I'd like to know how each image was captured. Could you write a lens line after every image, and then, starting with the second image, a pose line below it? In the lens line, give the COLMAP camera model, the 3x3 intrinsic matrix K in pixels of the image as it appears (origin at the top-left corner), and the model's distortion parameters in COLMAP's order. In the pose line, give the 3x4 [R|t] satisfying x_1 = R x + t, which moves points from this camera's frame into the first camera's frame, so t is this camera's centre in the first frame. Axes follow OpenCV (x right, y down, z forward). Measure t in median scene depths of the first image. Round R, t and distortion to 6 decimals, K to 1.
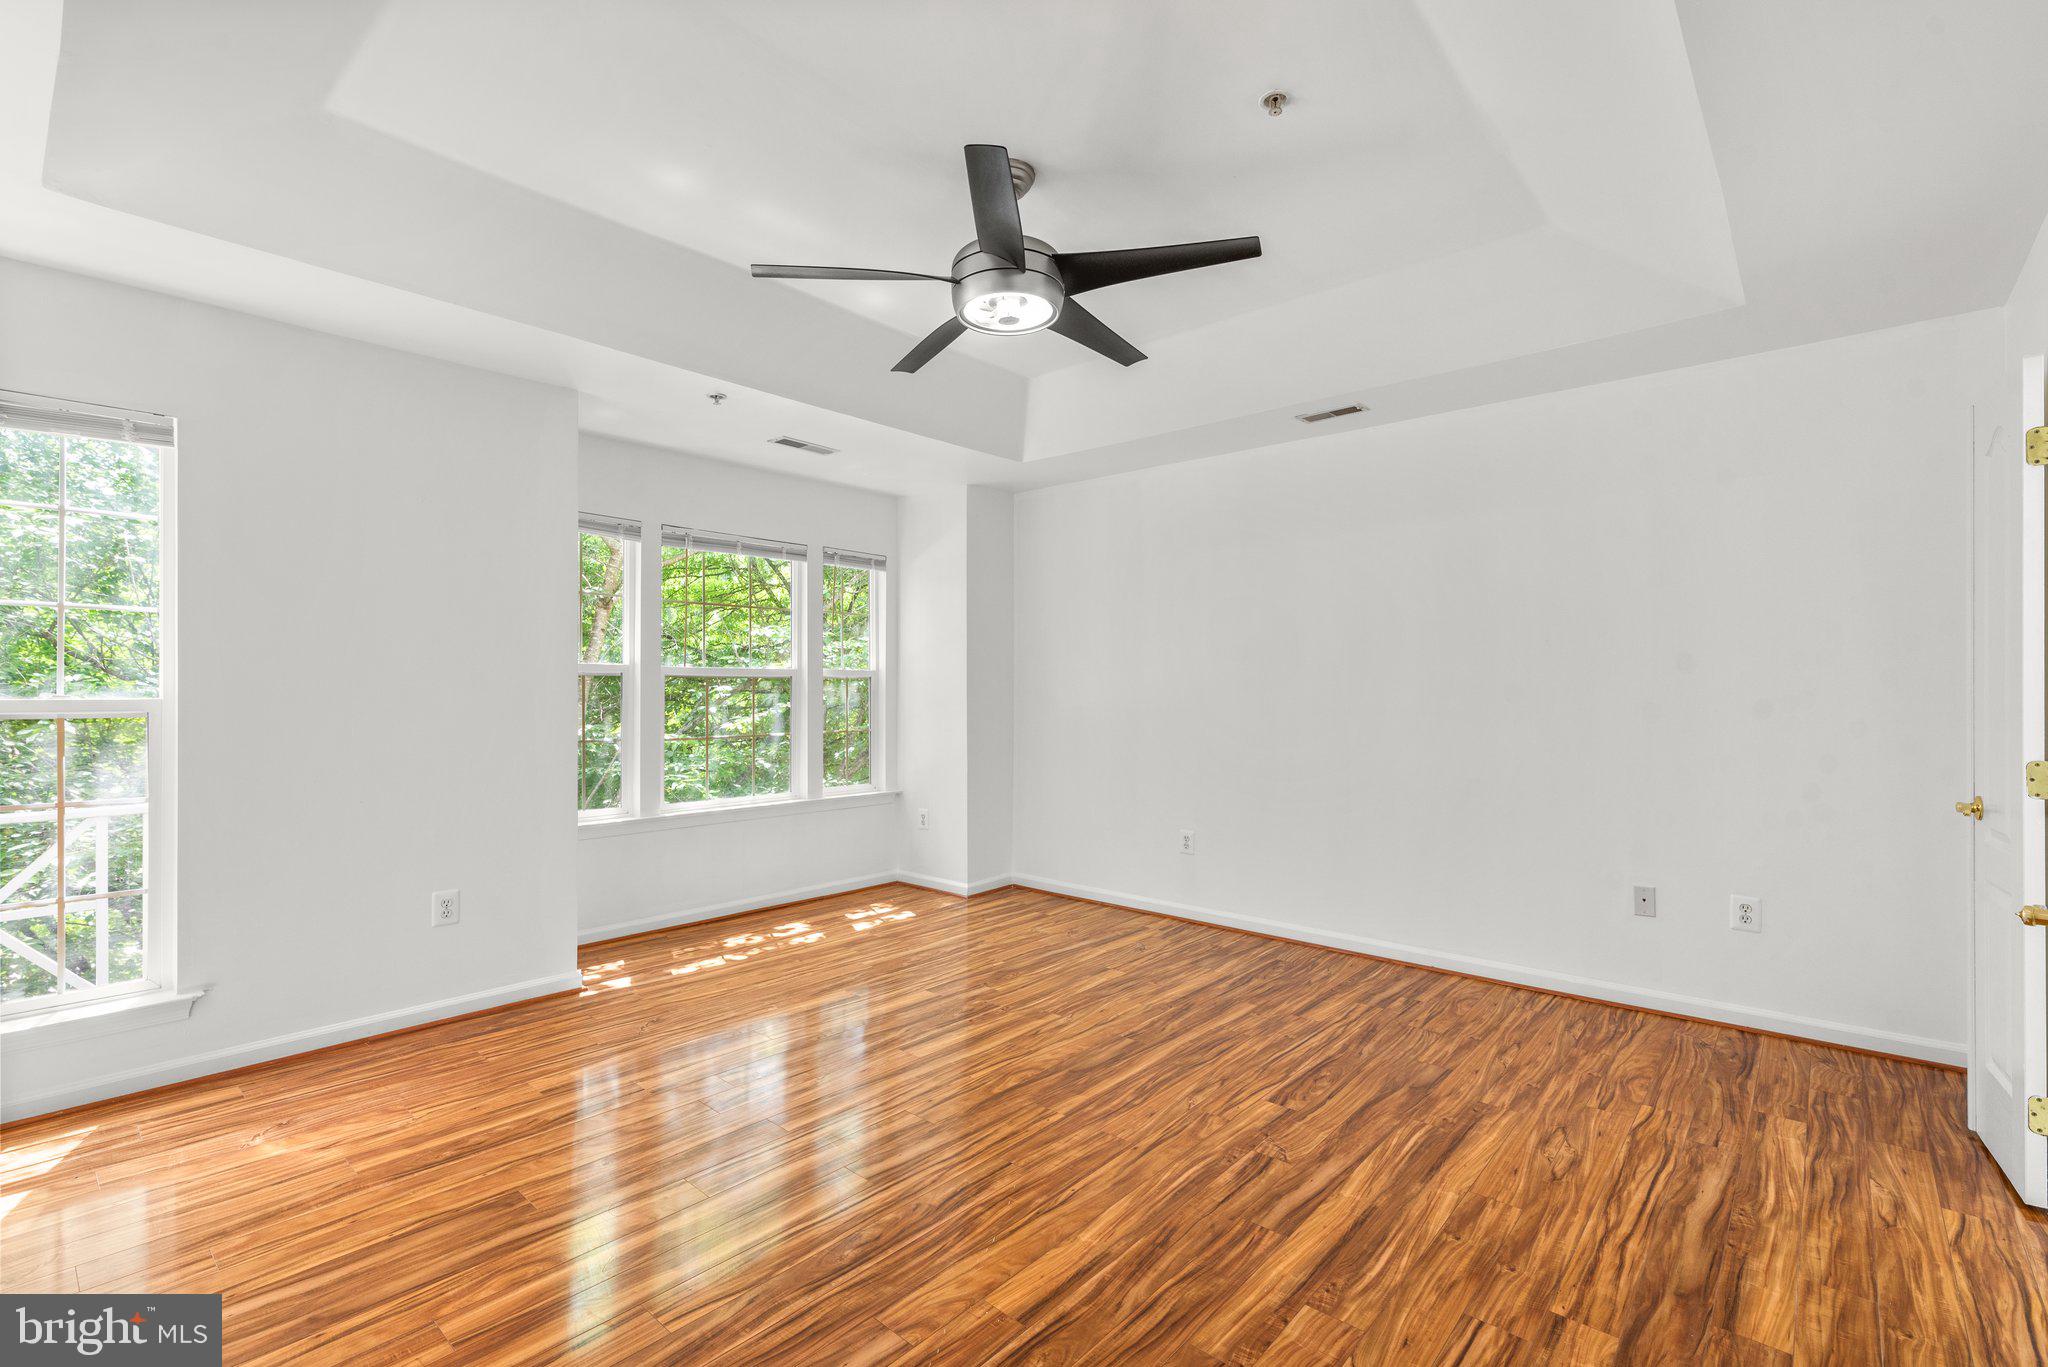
lens RADIAL K [[909.9, 0, 1083.7], [0, 909.9, 671.0], [0, 0, 1]] dist [0.000009, -0.000261]
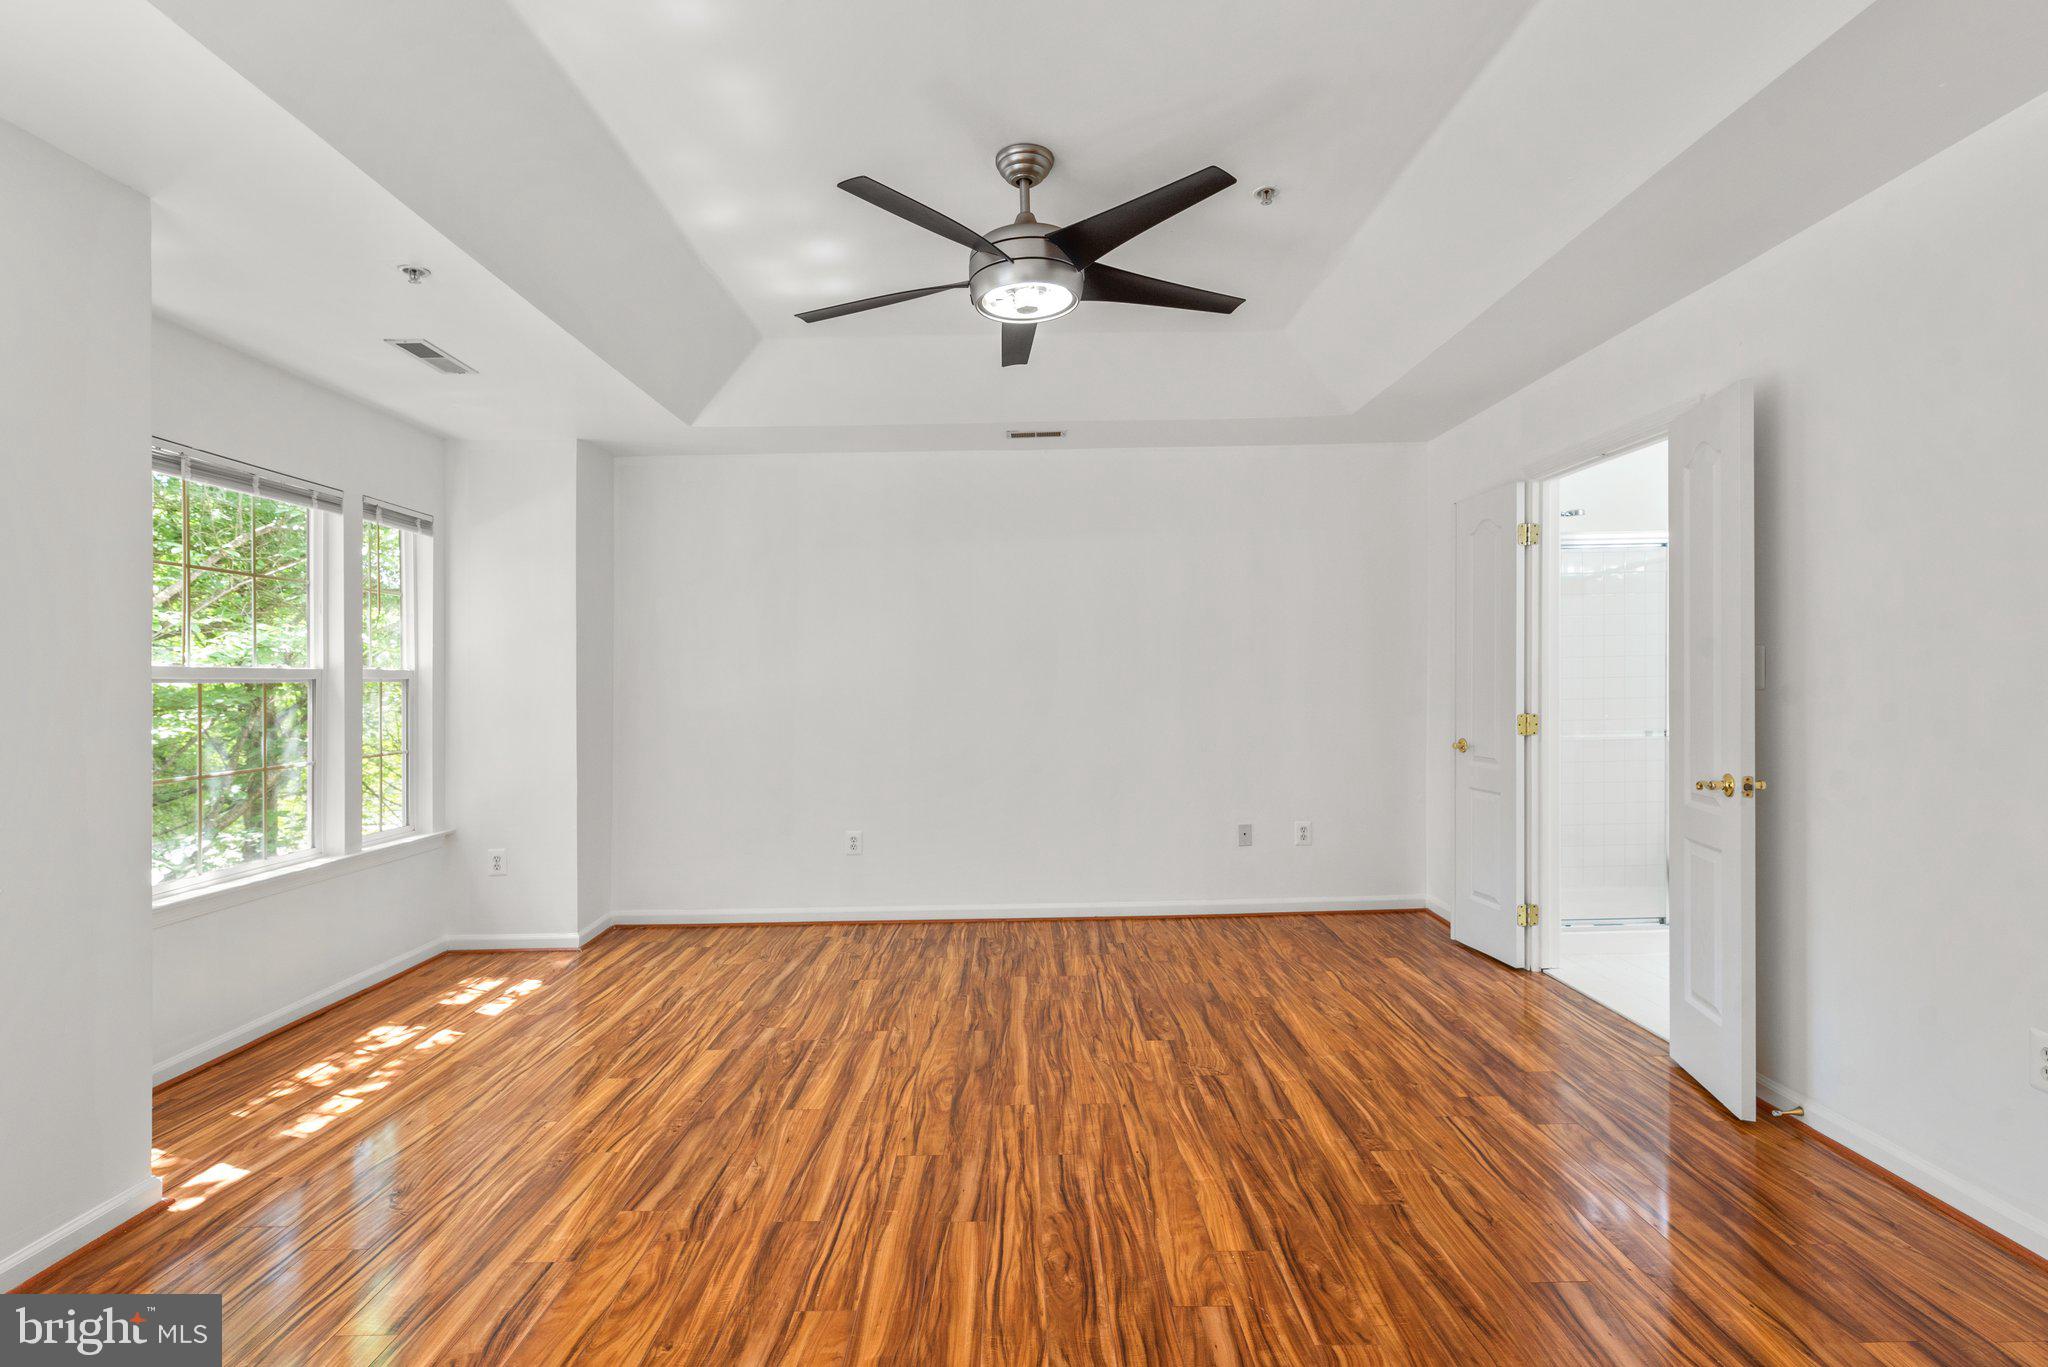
lens RADIAL K [[909.9, 0, 1054.8], [0, 909.9, 677.9], [0, 0, 1]] dist [0.000009, -0.000261]
pose [[0.758018, -0.013653, 0.652091, -0.506937], [0.007353, 0.999896, 0.012387, 0.000298], [-0.652192, -0.004594, 0.758039, 0.168449]]
